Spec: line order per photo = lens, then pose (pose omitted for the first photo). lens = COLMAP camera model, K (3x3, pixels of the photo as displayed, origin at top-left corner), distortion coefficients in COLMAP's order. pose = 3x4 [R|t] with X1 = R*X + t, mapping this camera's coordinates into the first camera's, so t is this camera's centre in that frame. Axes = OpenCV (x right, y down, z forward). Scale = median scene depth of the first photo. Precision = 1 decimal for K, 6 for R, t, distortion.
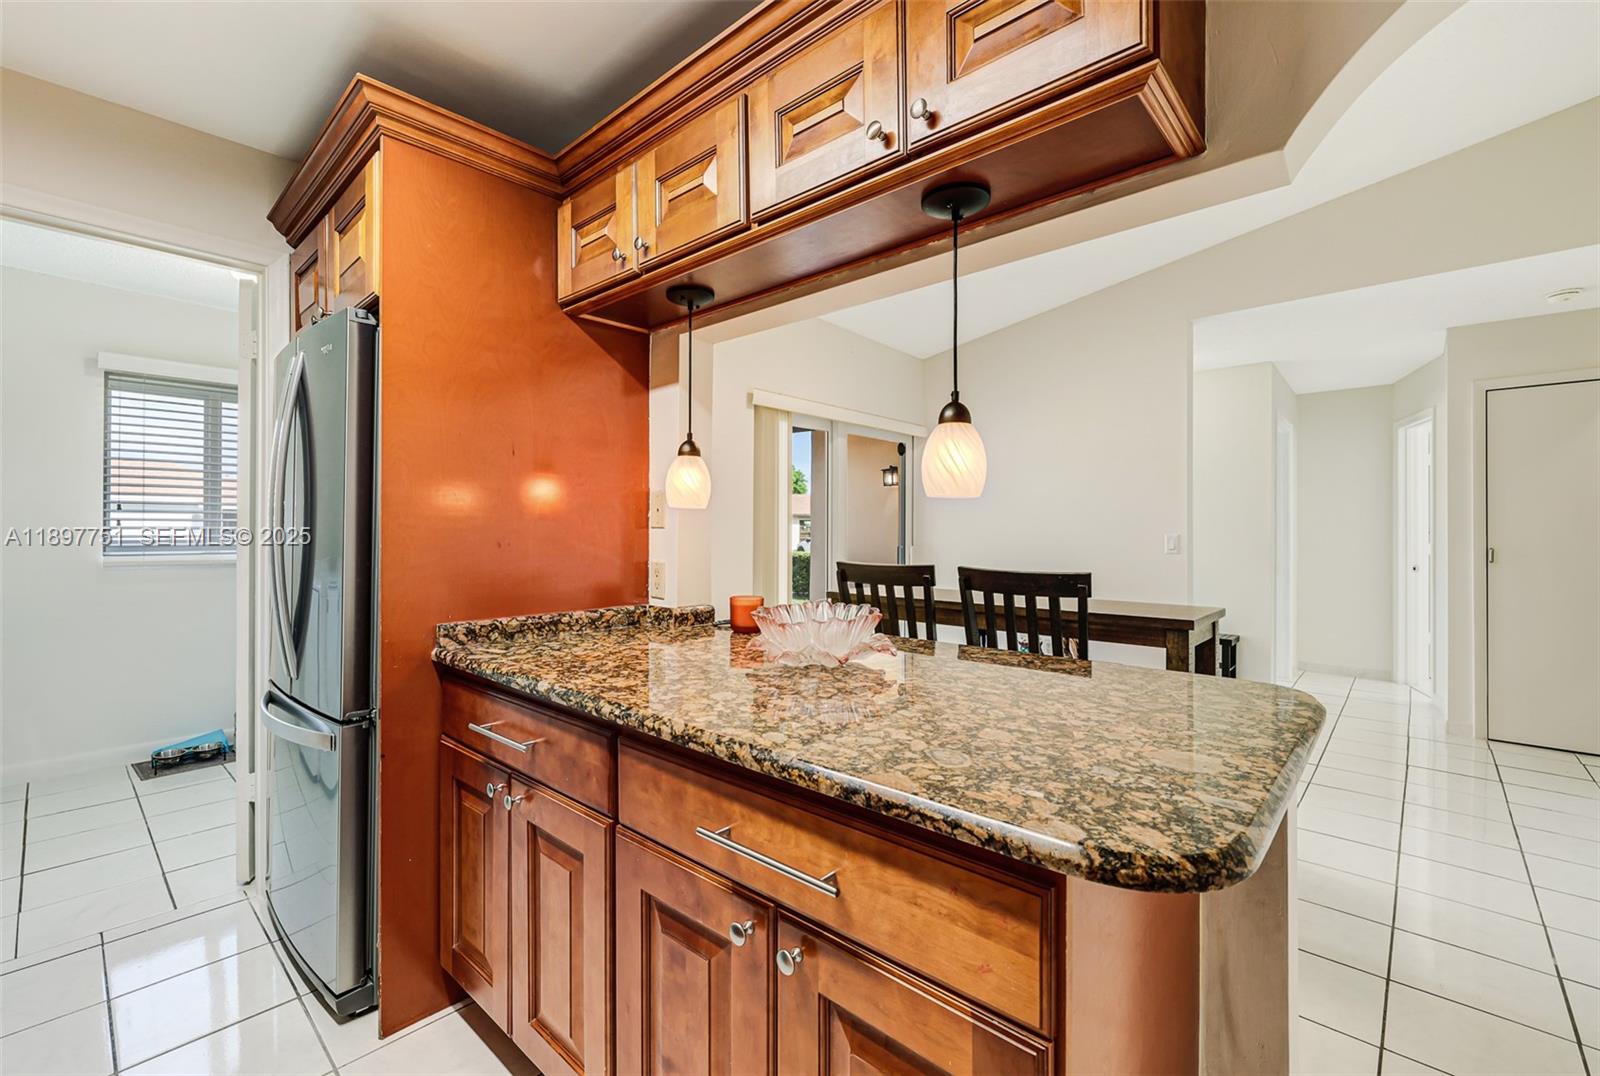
lens RADIAL K [[687.5, 0, 800.0], [0, 687.5, 538.0], [0, 0, 1]] dist [0.000023, 0.000943]
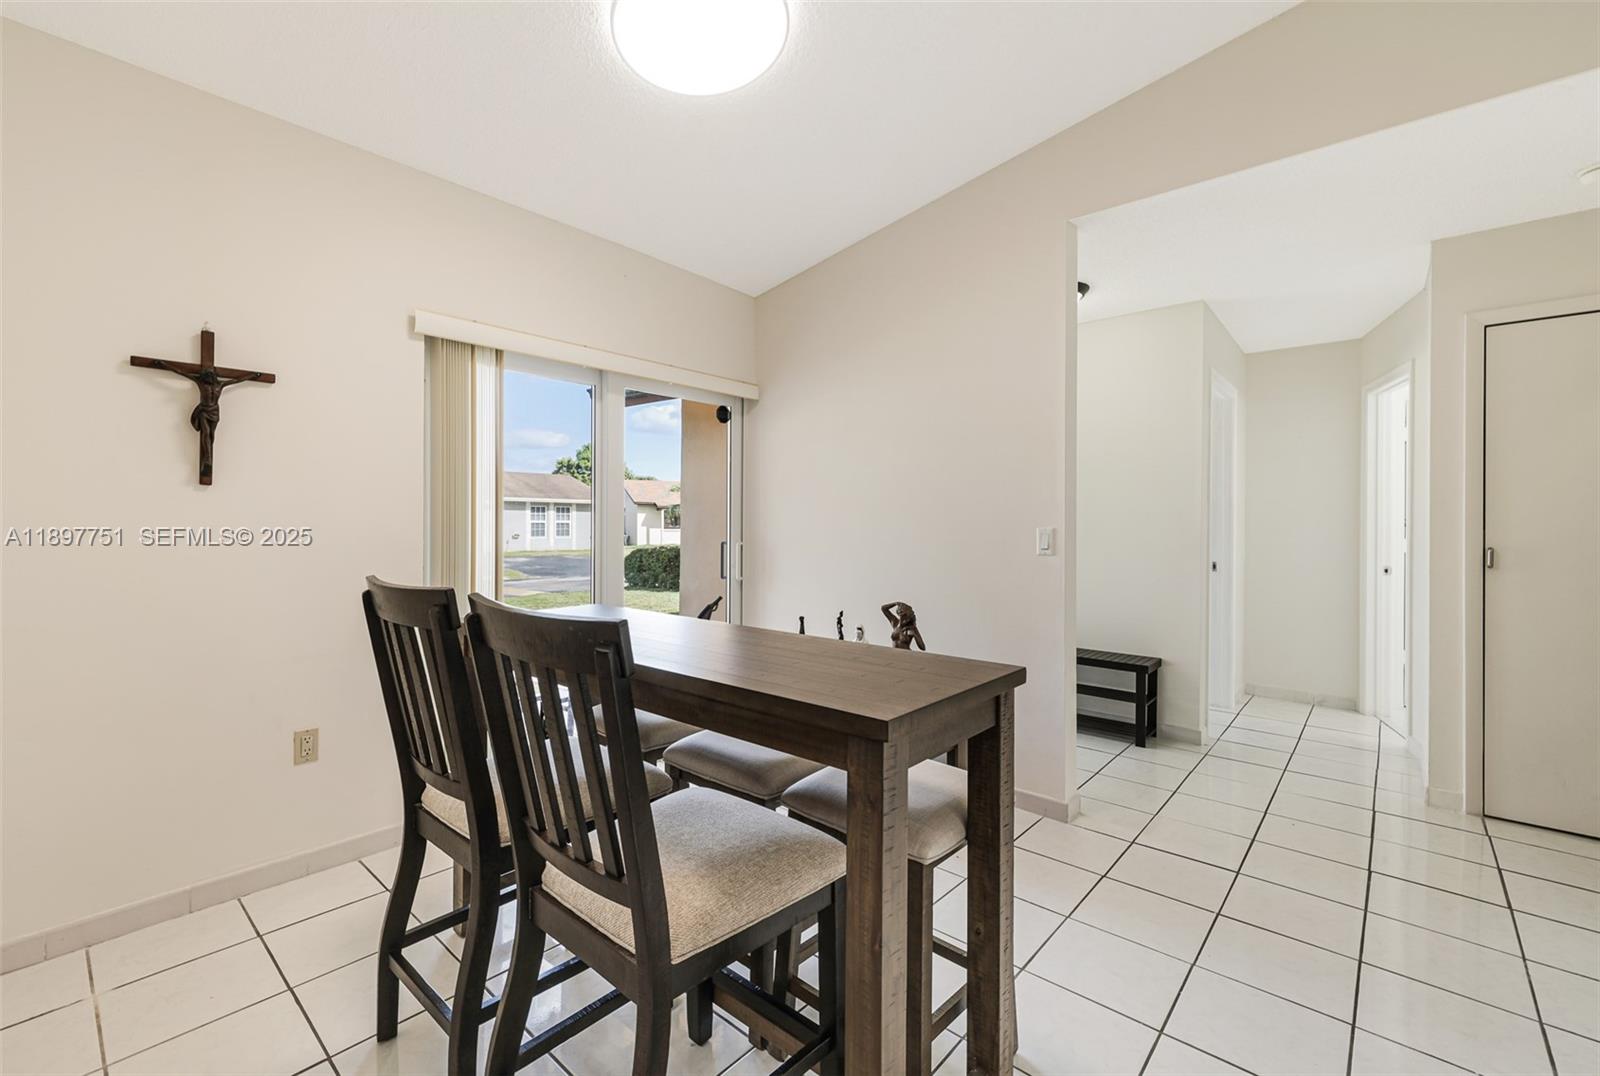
lens RADIAL K [[690.8, 0, 787.8], [0, 690.8, 533.7], [0, 0, 1]] dist [-0.001690, -0.000773]
pose [[0.999933, 0.002677, 0.011301, 0.211913], [-0.002747, 0.999977, 0.006195, -0.001942], [-0.011284, -0.006226, 0.999917, 0.232805]]
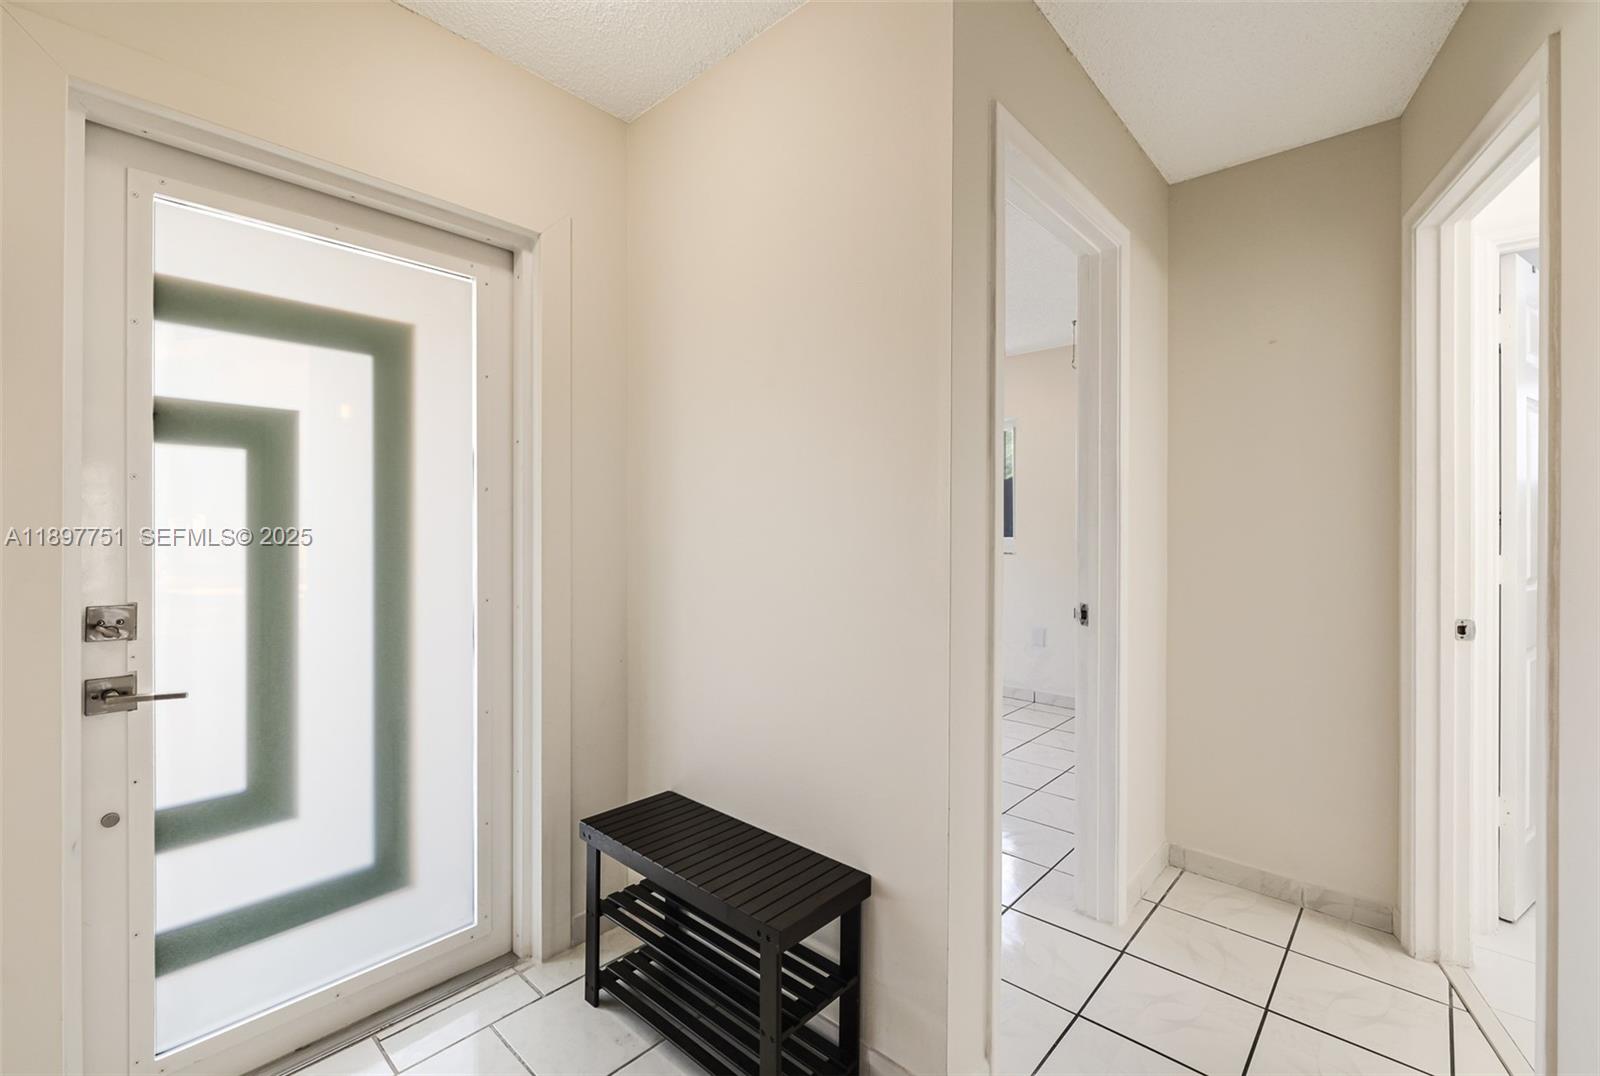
lens RADIAL K [[710.6, 0, 800.0], [0, 710.6, 538.0], [0, 0, 1]] dist [-0.001706, -0.000399]
pose [[1.000000, 0.000355, 0.000171, 0.615579], [-0.000355, 0.999993, 0.003837, -0.003045], [-0.000169, -0.003837, 0.999993, 0.707096]]
